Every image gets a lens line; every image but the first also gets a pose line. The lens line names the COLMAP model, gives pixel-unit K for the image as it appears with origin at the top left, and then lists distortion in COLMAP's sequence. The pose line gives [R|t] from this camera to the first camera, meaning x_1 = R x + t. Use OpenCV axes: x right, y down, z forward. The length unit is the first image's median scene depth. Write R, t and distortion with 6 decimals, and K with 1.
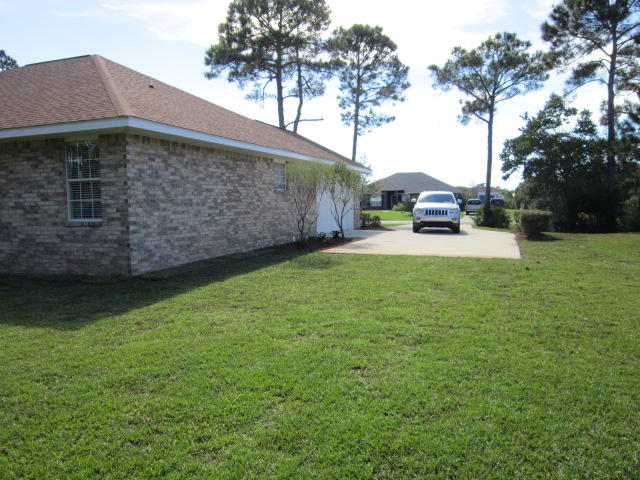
lens RADIAL K [[523.8, 0, 320.0], [0, 523.8, 240.0], [0, 0, 1]] dist [-0.059461, 0.020212]
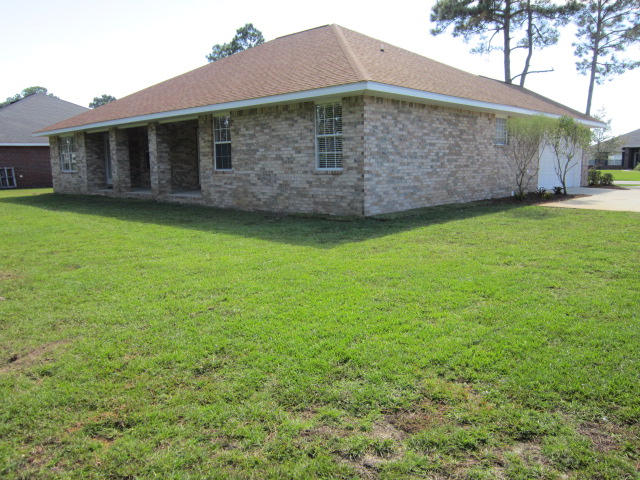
lens RADIAL K [[523.8, 0, 320.0], [0, 523.8, 240.0], [0, 0, 1]] dist [-0.059461, 0.020212]
pose [[0.916513, 0.060712, -0.395370, 0.017005], [-0.028977, 0.995895, 0.085754, 0.017512], [0.398953, -0.067138, 0.914510, -0.109728]]
